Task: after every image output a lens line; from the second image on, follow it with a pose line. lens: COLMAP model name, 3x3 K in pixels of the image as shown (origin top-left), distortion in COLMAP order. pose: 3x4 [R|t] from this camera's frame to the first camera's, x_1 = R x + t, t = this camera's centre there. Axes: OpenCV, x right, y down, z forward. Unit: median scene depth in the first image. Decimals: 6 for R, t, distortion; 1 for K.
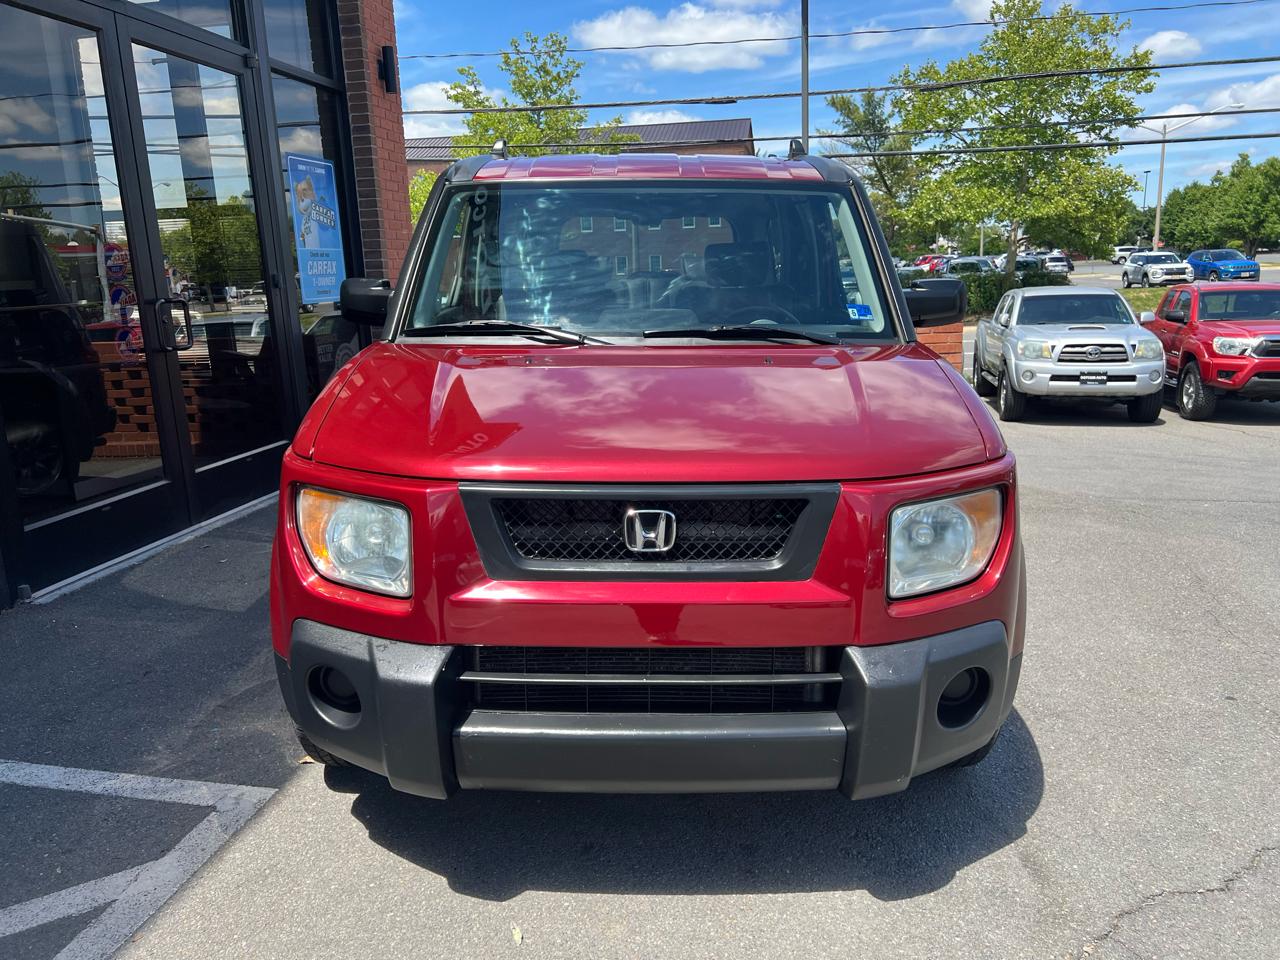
lens RADIAL K [[955.8, 0, 644.1], [0, 955.8, 484.2], [0, 0, 1]] dist [0.045148, -0.051544]
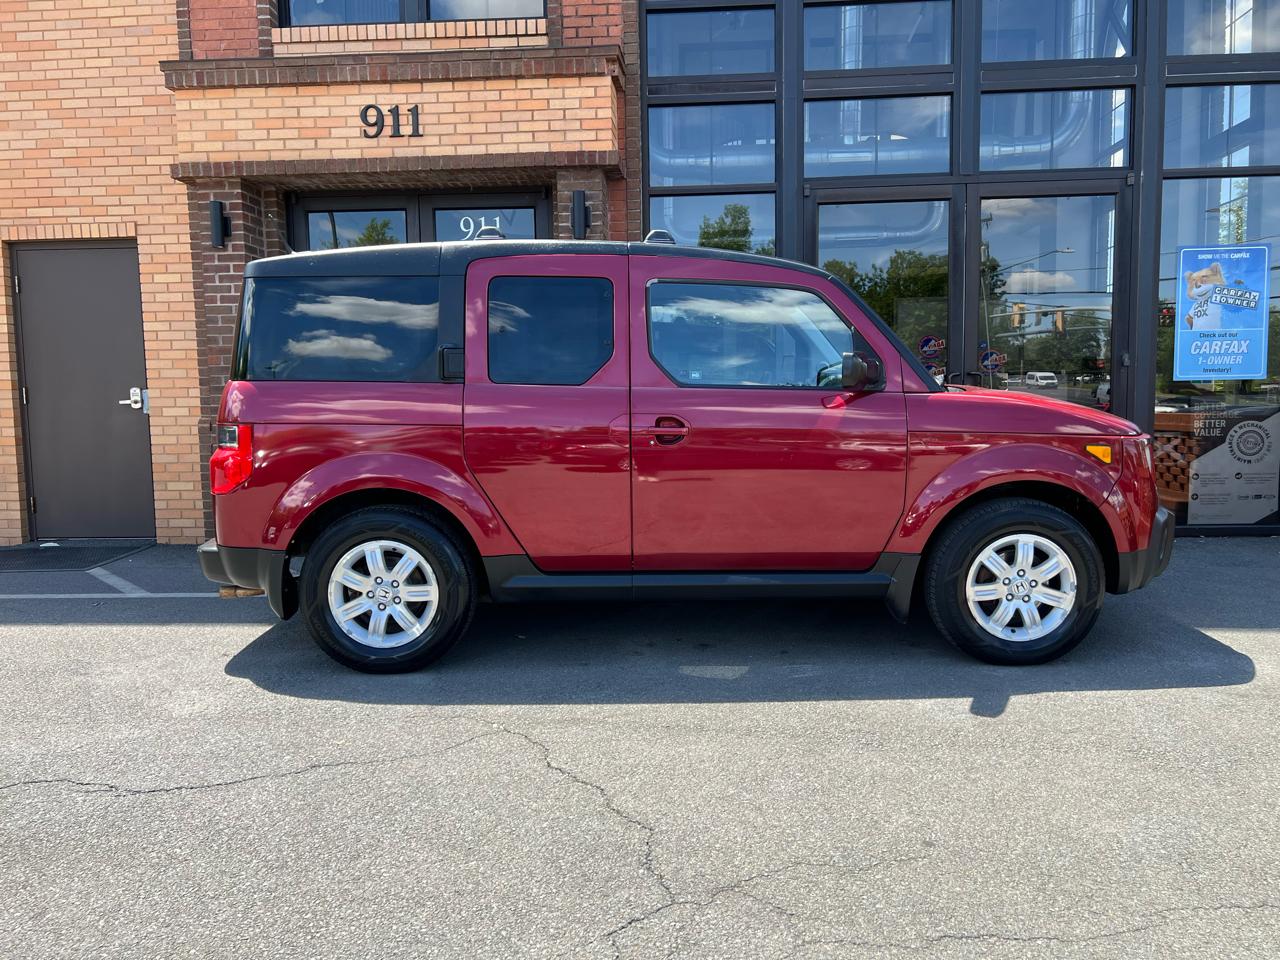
lens RADIAL K [[973.0, 0, 645.0], [0, 973.0, 484.0], [0, 0, 1]] dist [0.048728, -0.054504]
pose [[0.100038, 0.117856, -0.987979, 0.345751], [-0.209701, 0.973154, 0.094854, -0.026725], [0.972634, 0.197691, 0.122067, 0.151903]]
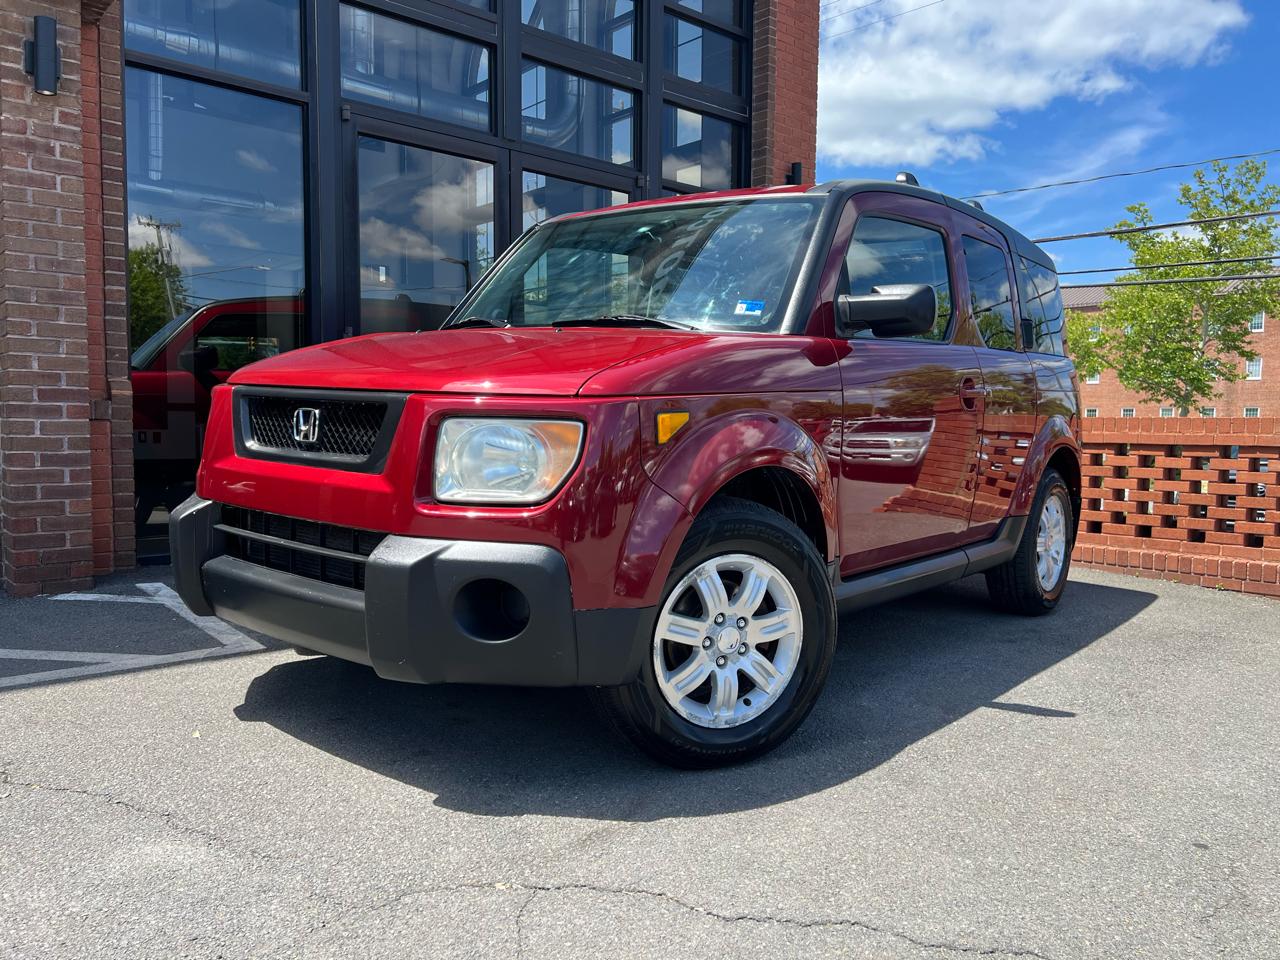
lens RADIAL K [[969.2, 0, 650.7], [0, 969.2, 474.8], [0, 0, 1]] dist [0.052374, -0.059730]
pose [[0.785092, 0.074911, -0.614832, 0.178624], [-0.173169, 0.979620, -0.101767, 0.025593], [0.594679, 0.186366, 0.782065, 0.043059]]
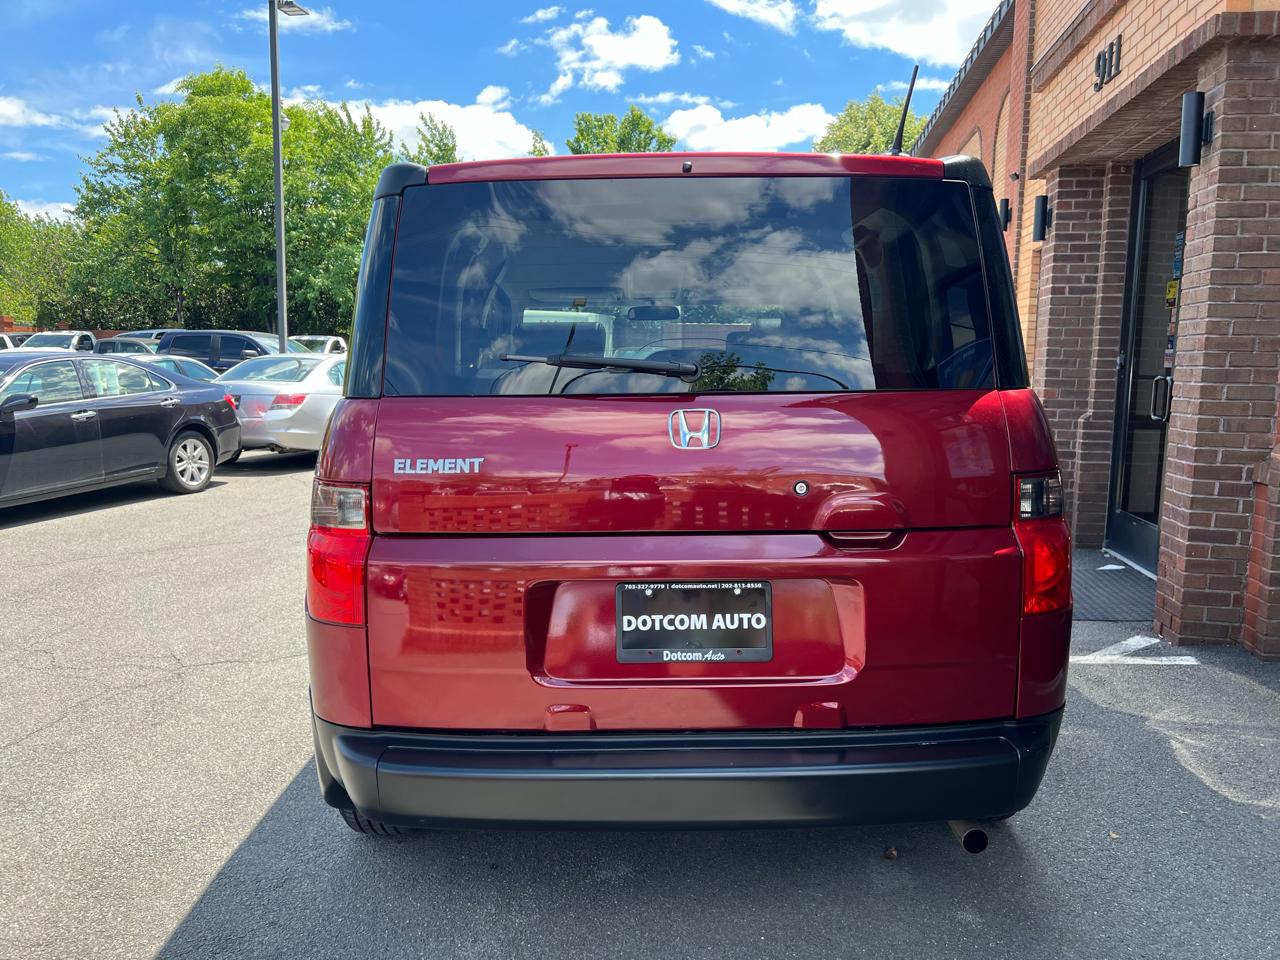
lens RADIAL K [[966.3, 0, 633.4], [0, 966.3, 476.4], [0, 0, 1]] dist [0.059722, -0.067309]
pose [[-0.999581, 0.019712, -0.021194, 0.012082], [0.011599, 0.943675, 0.330671, -0.111410], [0.026518, 0.330287, -0.943508, 0.510677]]
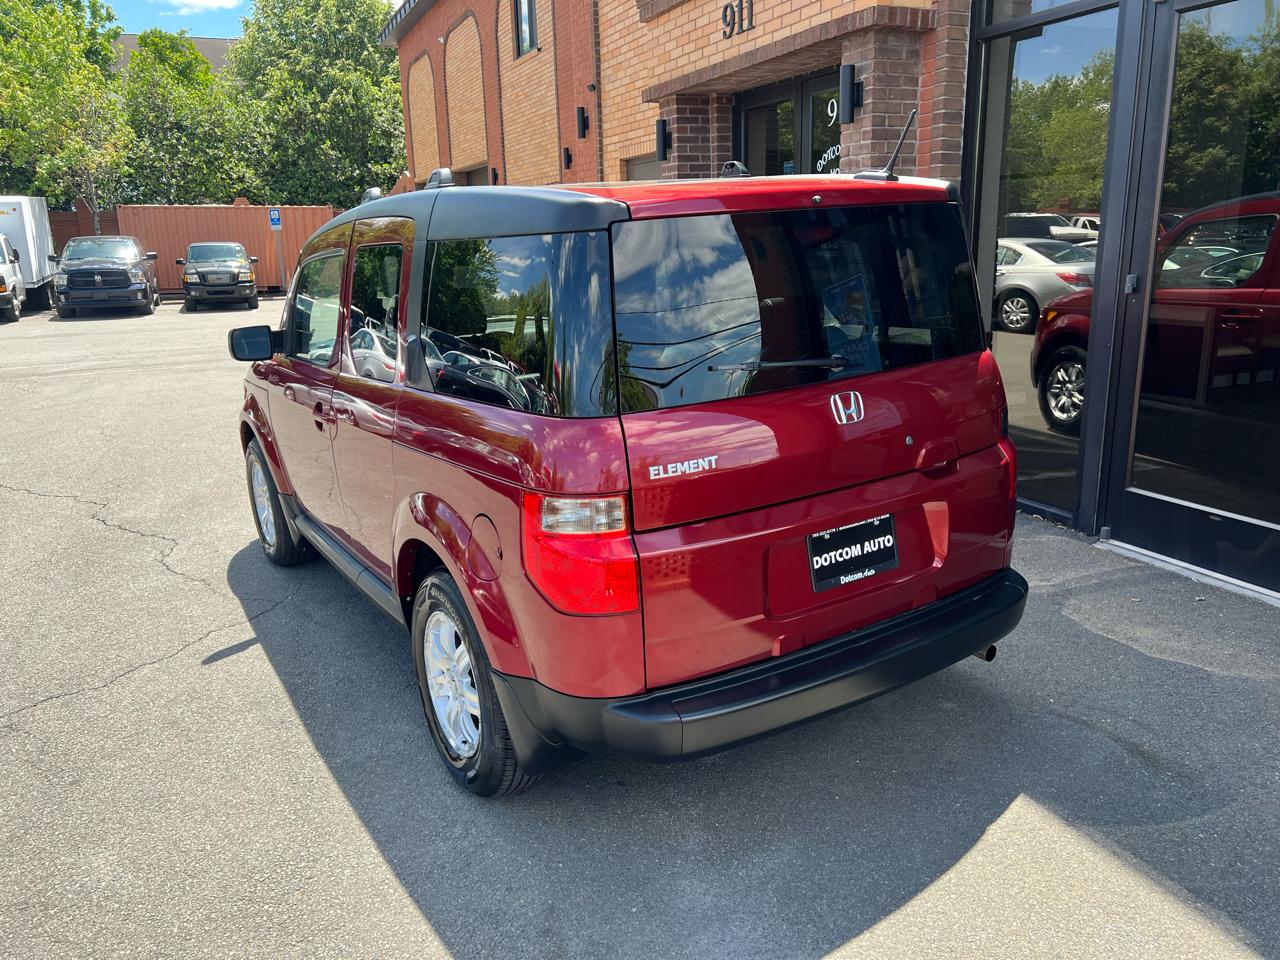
lens RADIAL K [[969.0, 0, 632.9], [0, 969.0, 474.9], [0, 0, 1]] dist [0.036963, -0.028121]
pose [[-0.836482, 0.188053, -0.514718, 0.146625], [-0.064604, 0.898883, 0.433399, -0.140456], [0.544173, 0.395783, -0.739750, 0.493300]]
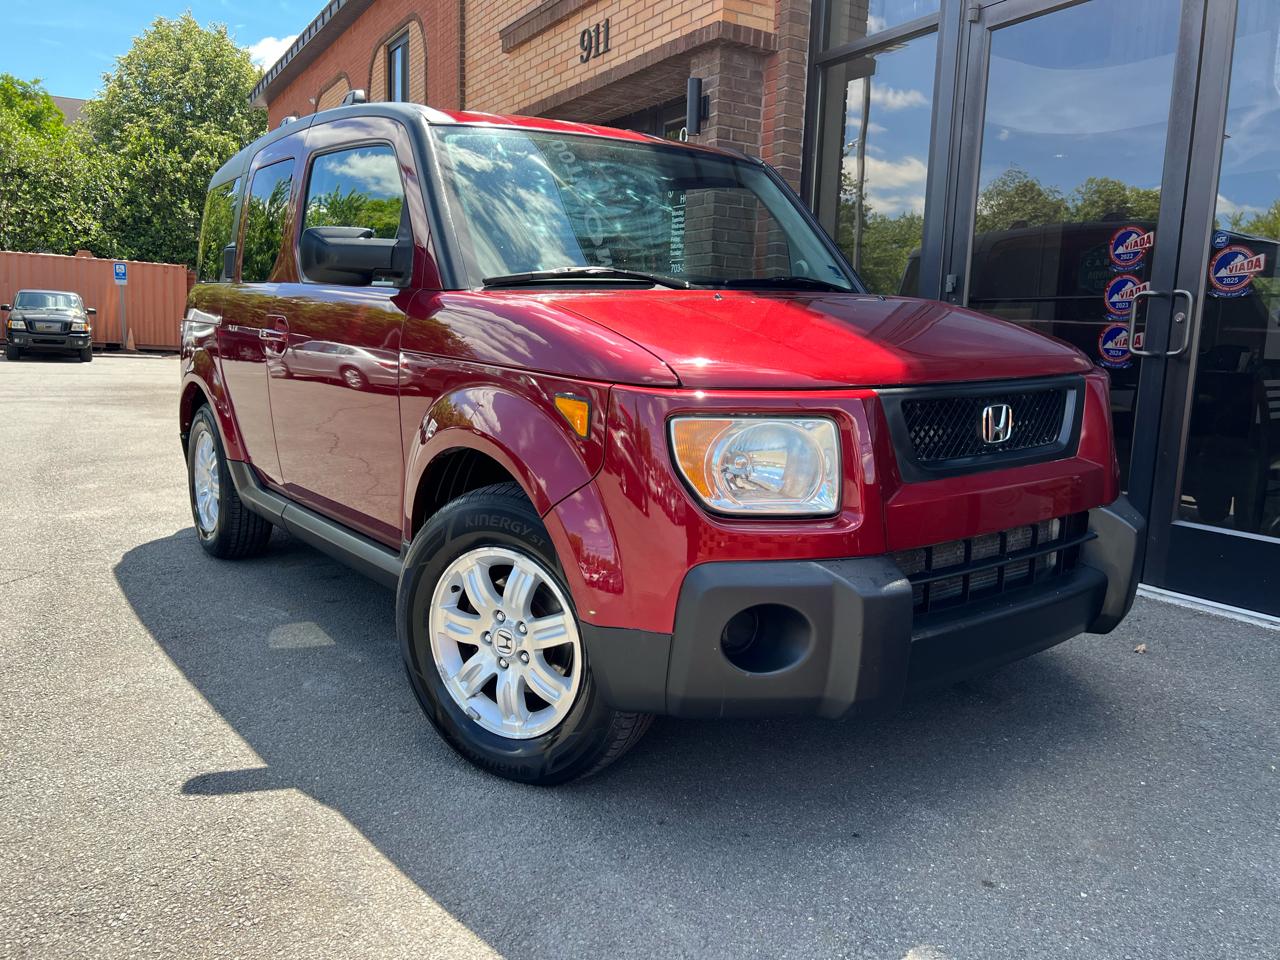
lens RADIAL K [[969.2, 0, 650.7], [0, 969.2, 474.8], [0, 0, 1]] dist [0.052374, -0.059730]
pose [[-0.752174, 0.098701, -0.651531, 0.133303], [-0.154193, 0.934908, 0.319642, -0.092363], [0.640671, 0.340888, -0.687995, 0.508464]]
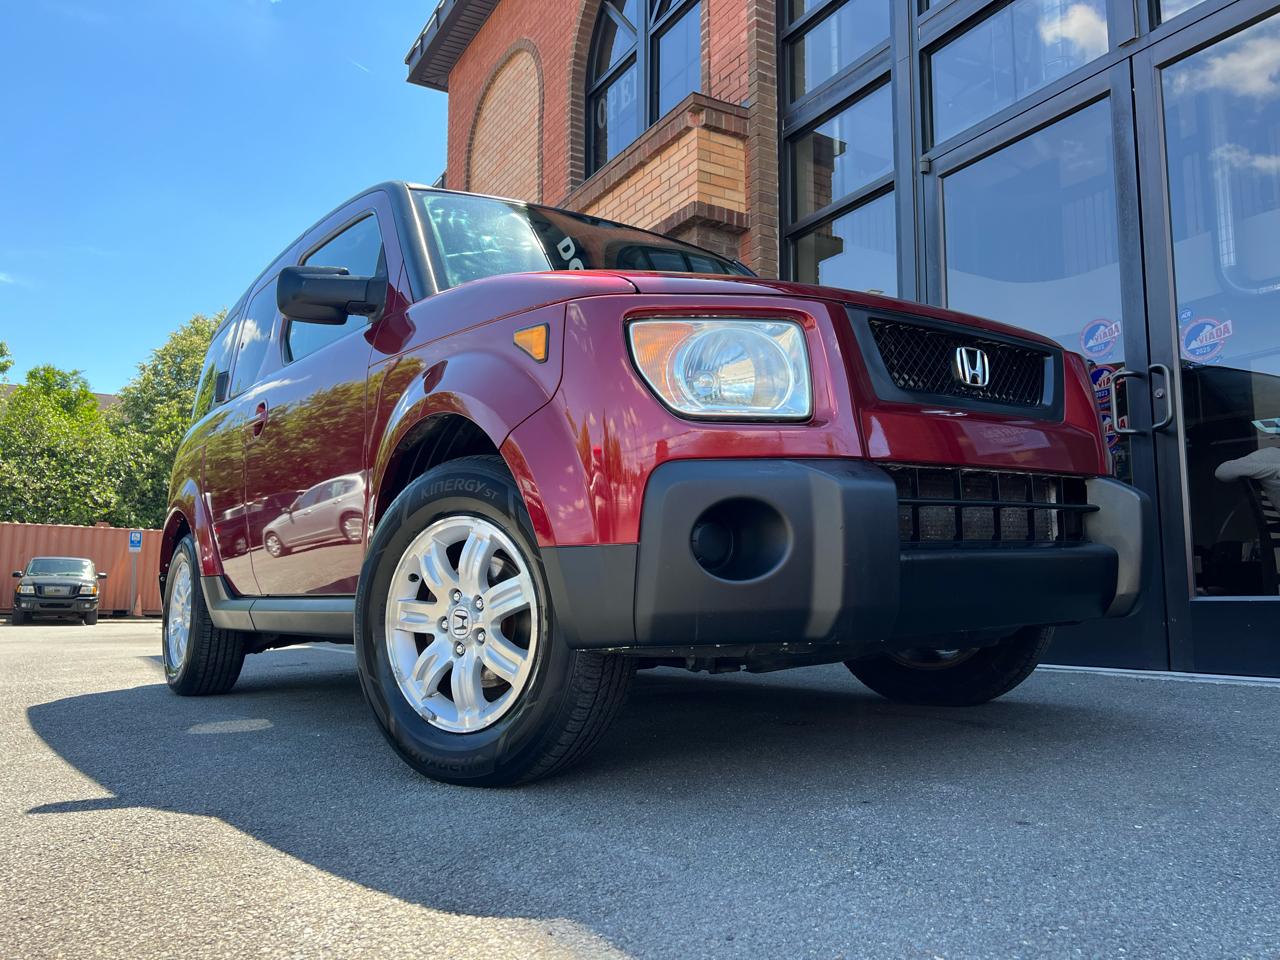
lens RADIAL K [[964.5, 0, 653.7], [0, 964.5, 485.5], [0, 0, 1]] dist [0.055490, -0.060325]
pose [[-0.755097, -0.048013, -0.653853, 0.122894], [-0.118106, 0.990961, 0.063626, -0.038525], [0.644887, 0.125268, -0.753942, 0.518693]]
